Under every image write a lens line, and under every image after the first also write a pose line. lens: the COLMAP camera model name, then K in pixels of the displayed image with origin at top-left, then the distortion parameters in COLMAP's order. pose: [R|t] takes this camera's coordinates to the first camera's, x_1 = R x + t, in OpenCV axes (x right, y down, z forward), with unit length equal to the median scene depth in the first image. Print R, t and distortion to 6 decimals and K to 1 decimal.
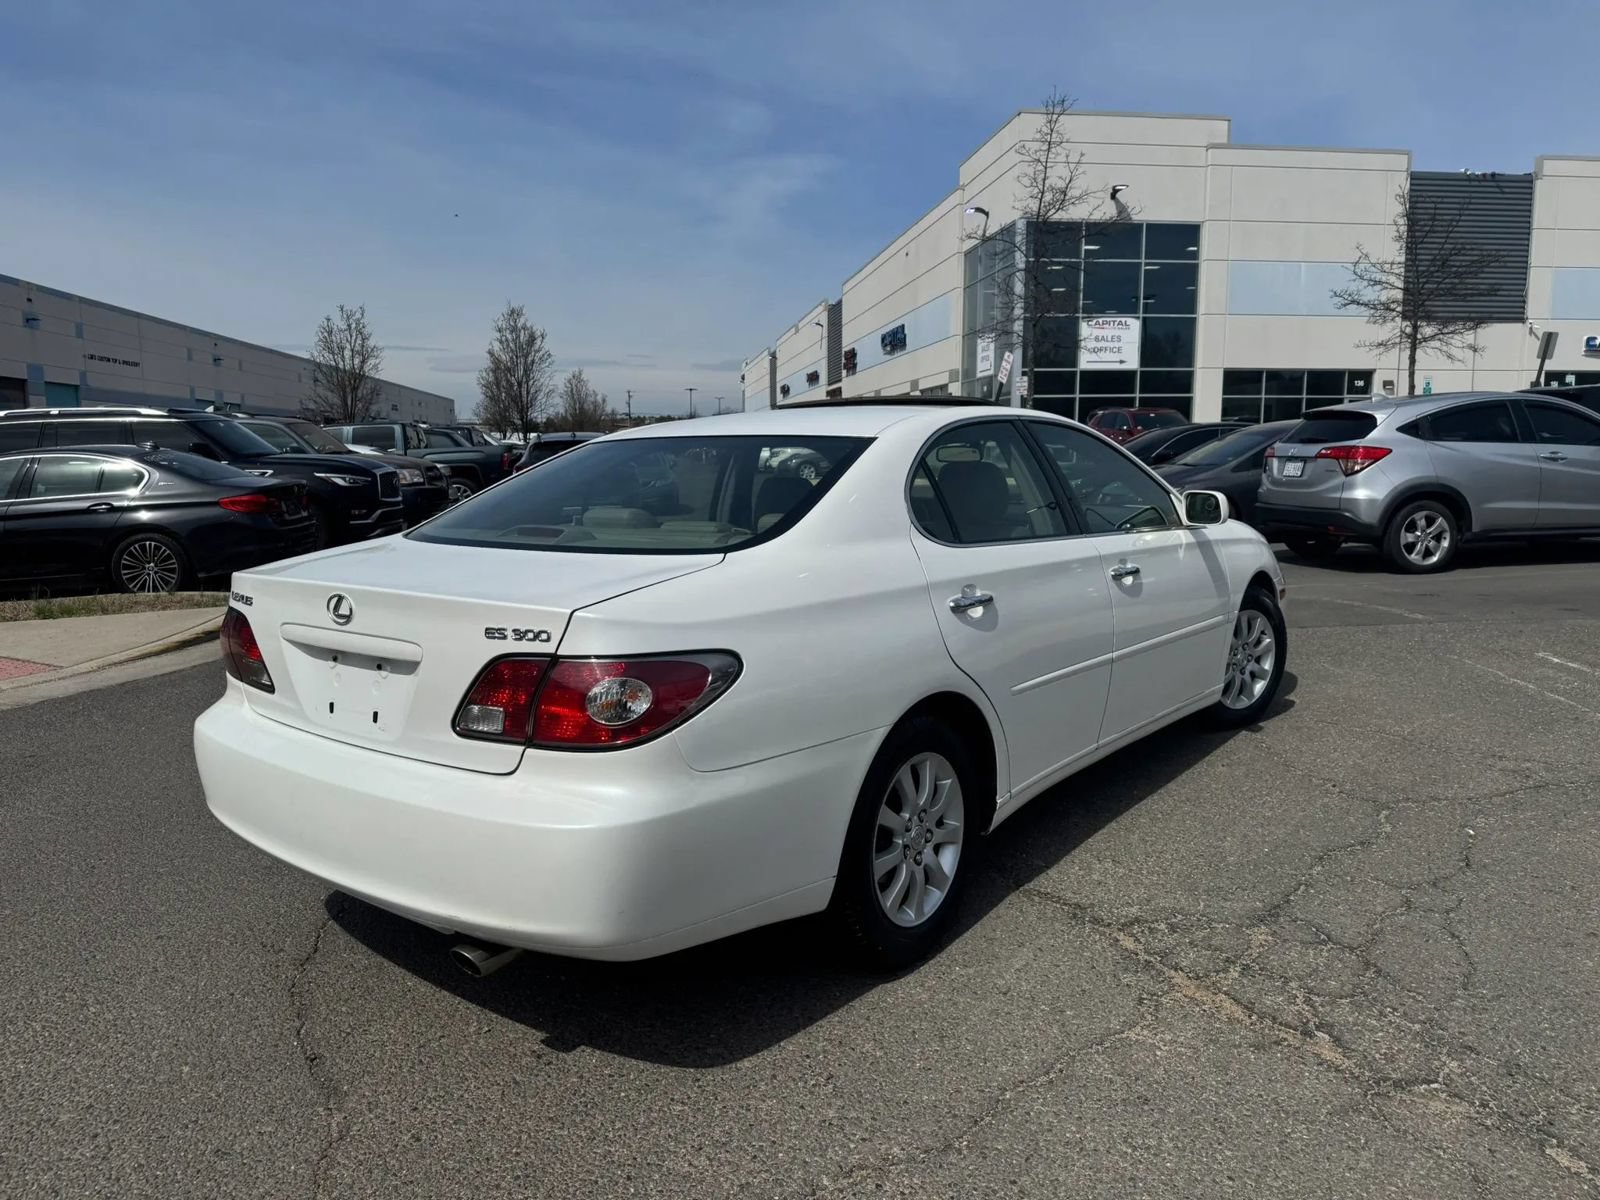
lens RADIAL K [[1129.3, 0, 804.5], [0, 1129.3, 600.9], [0, 0, 1]] dist [0.027771, -0.036502]
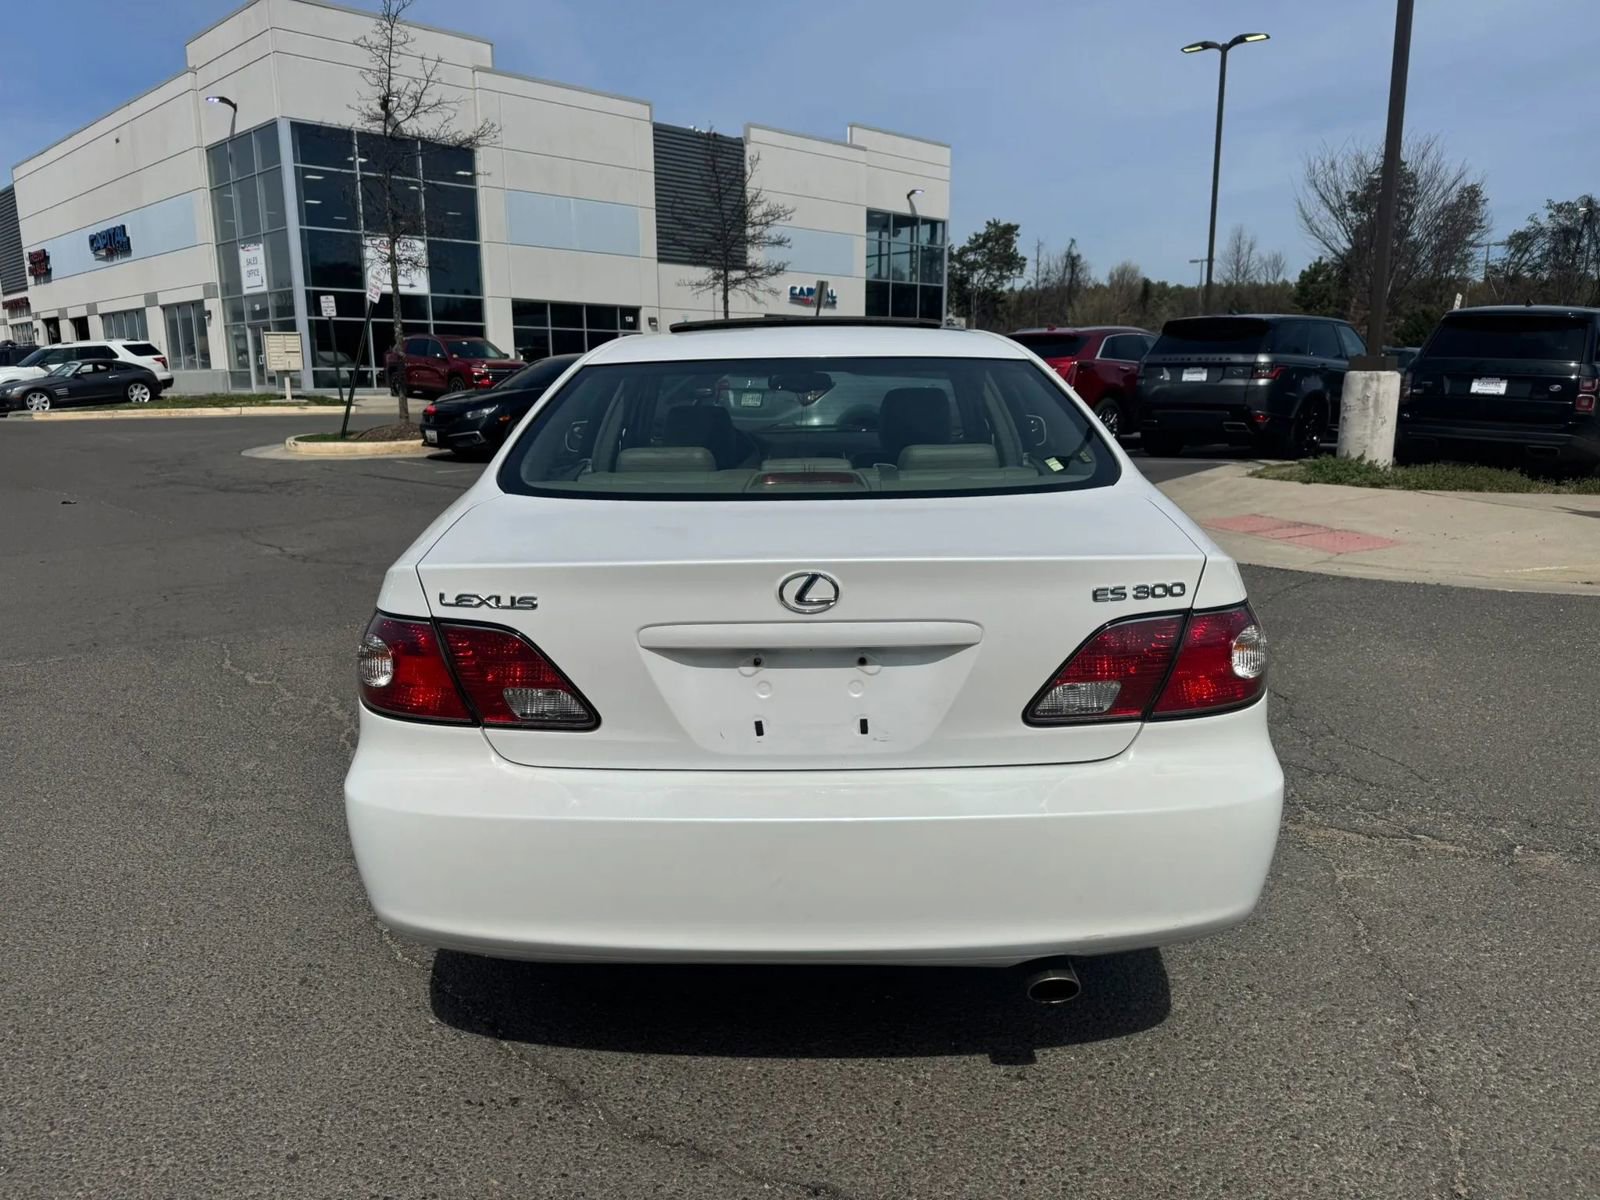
lens RADIAL K [[1126.6, 0, 811.7], [0, 1126.6, 597.8], [0, 0, 1]] dist [0.045947, -0.066100]
pose [[0.788738, -0.115444, 0.603792, -0.305831], [0.080569, 0.993149, 0.084640, -0.018306], [-0.609426, -0.018112, 0.792636, 0.150028]]
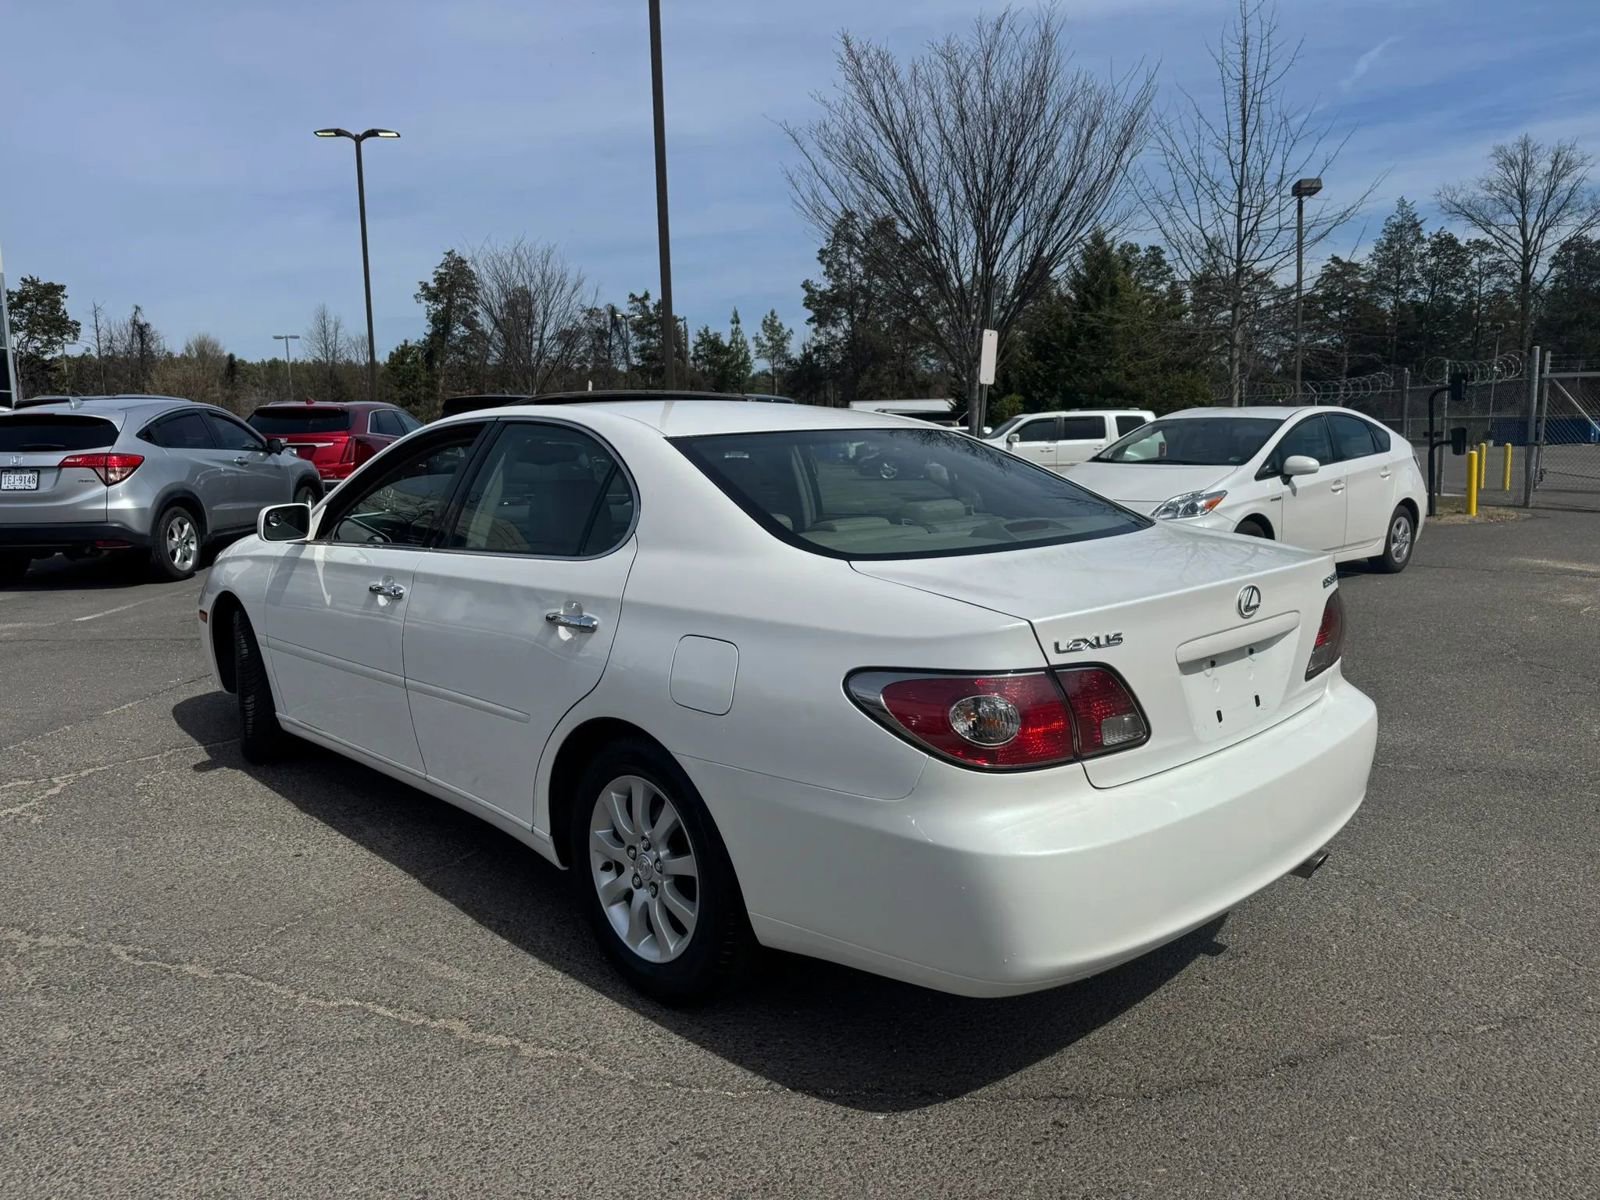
lens RADIAL K [[1113.2, 0, 794.6], [0, 1113.2, 598.1], [0, 0, 1]] dist [0.010422, -0.007482]
pose [[0.150057, -0.132931, 0.979700, -0.499306], [0.145437, 0.983108, 0.111117, -0.056045], [-0.977922, 0.125811, 0.166856, 0.437302]]
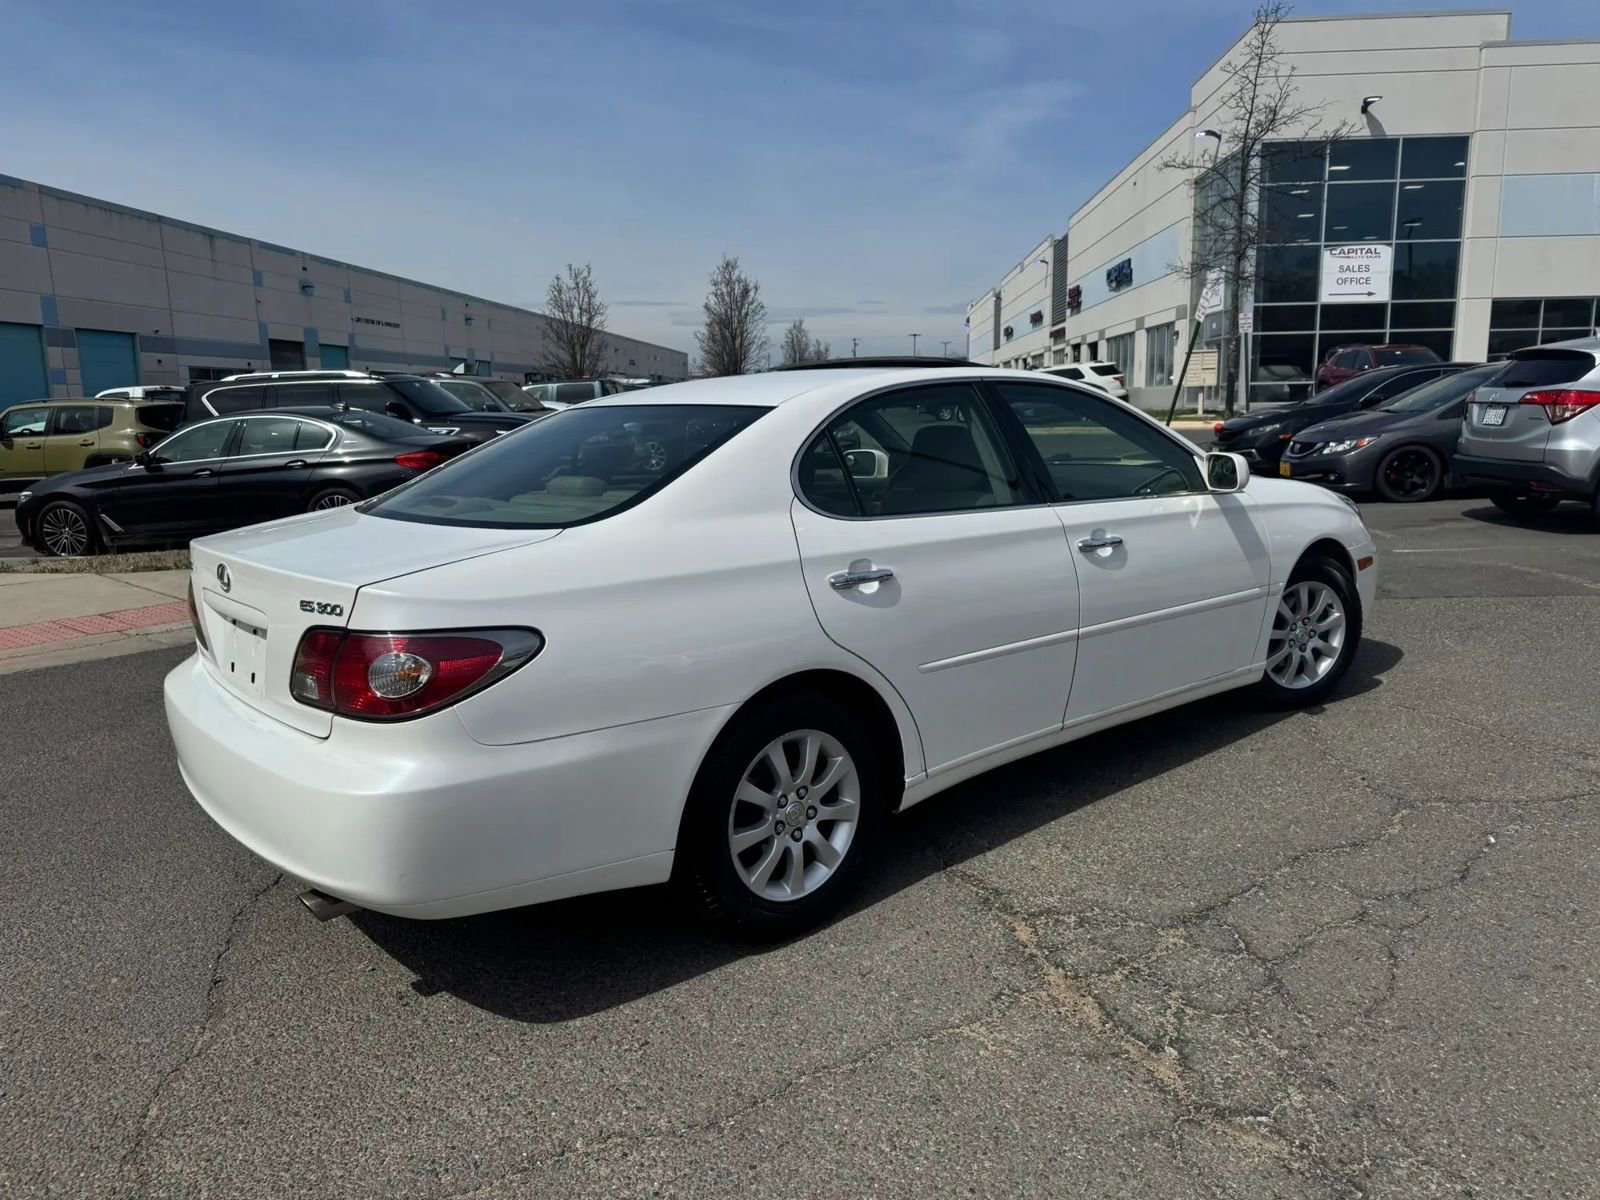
lens RADIAL K [[1128.0, 0, 805.5], [0, 1128.0, 602.0], [0, 0, 1]] dist [0.075680, -0.126073]
pose [[0.979529, 0.021422, -0.200160, 0.125908], [-0.012125, 0.998795, 0.047561, -0.009995], [0.200938, -0.044160, 0.978608, 0.014283]]
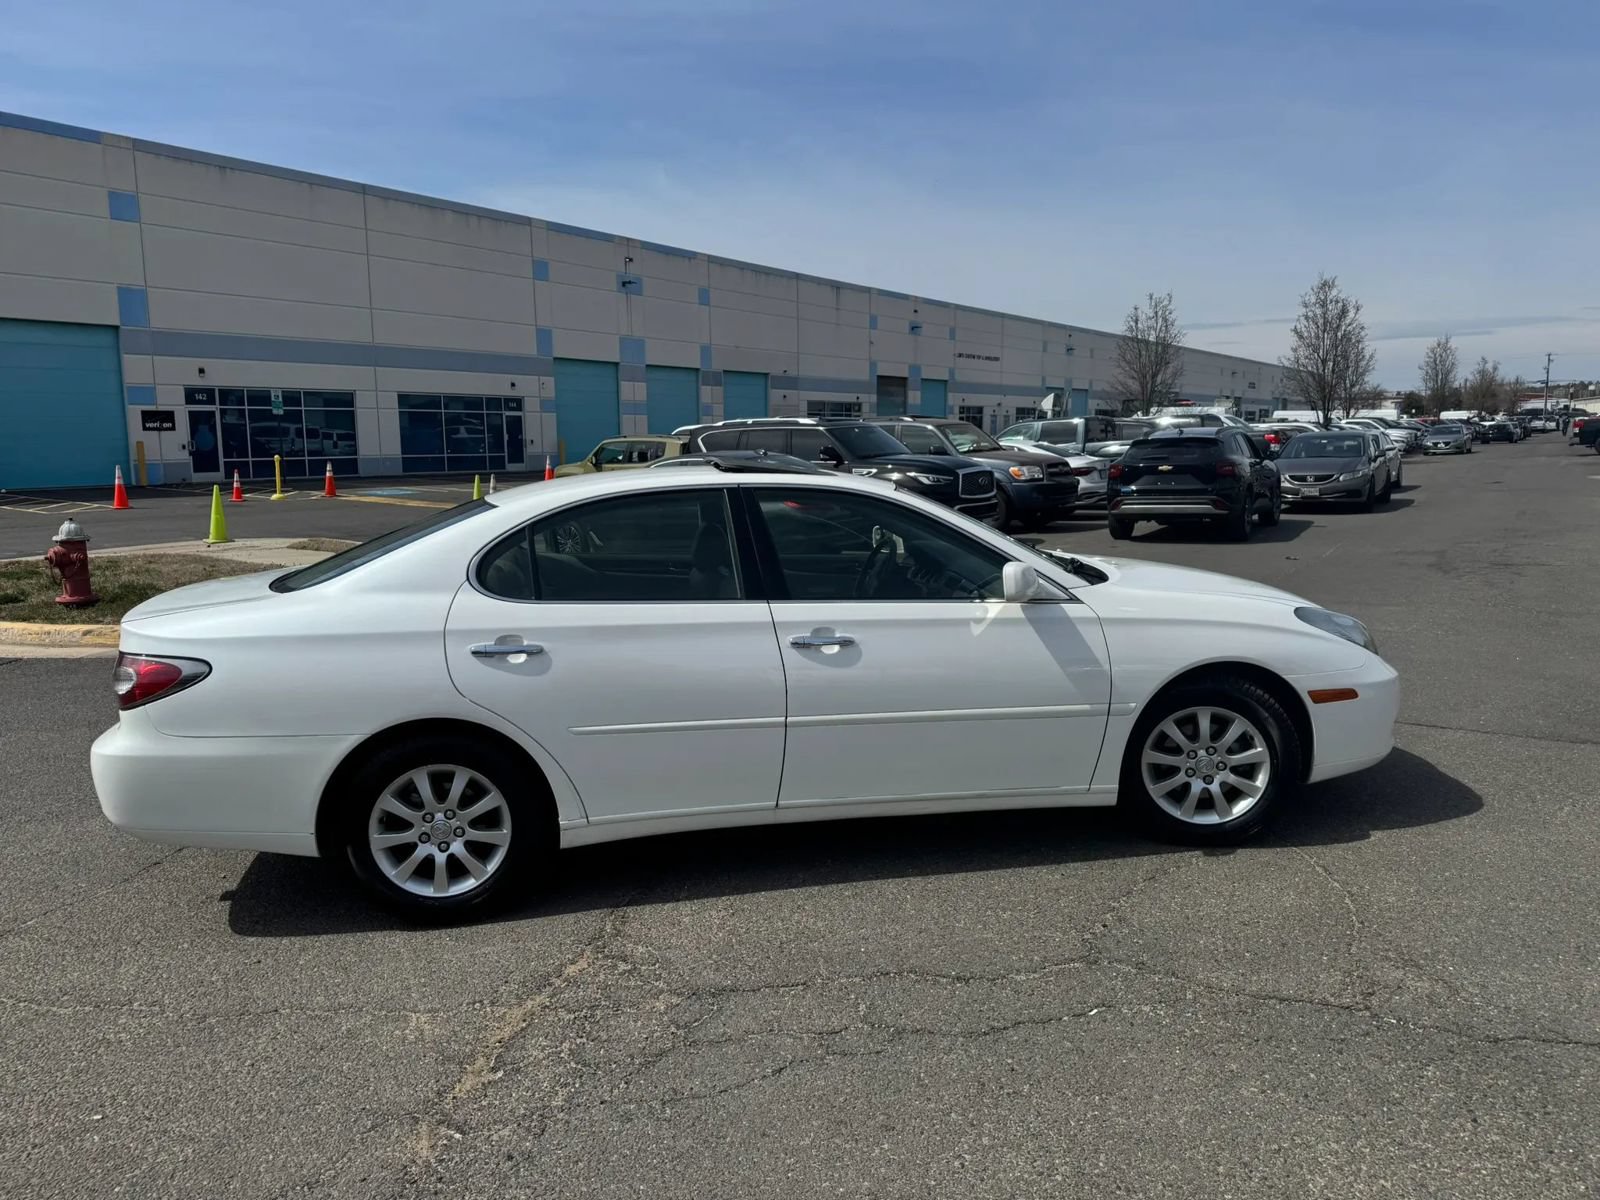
lens RADIAL K [[1134.2, 0, 797.3], [0, 1134.2, 603.9], [0, 0, 1]] dist [0.084069, -0.154266]
pose [[0.730637, 0.099180, -0.675524, 0.511417], [-0.084205, 0.994929, 0.055001, -0.060922], [0.677553, 0.016697, 0.735284, 0.133215]]
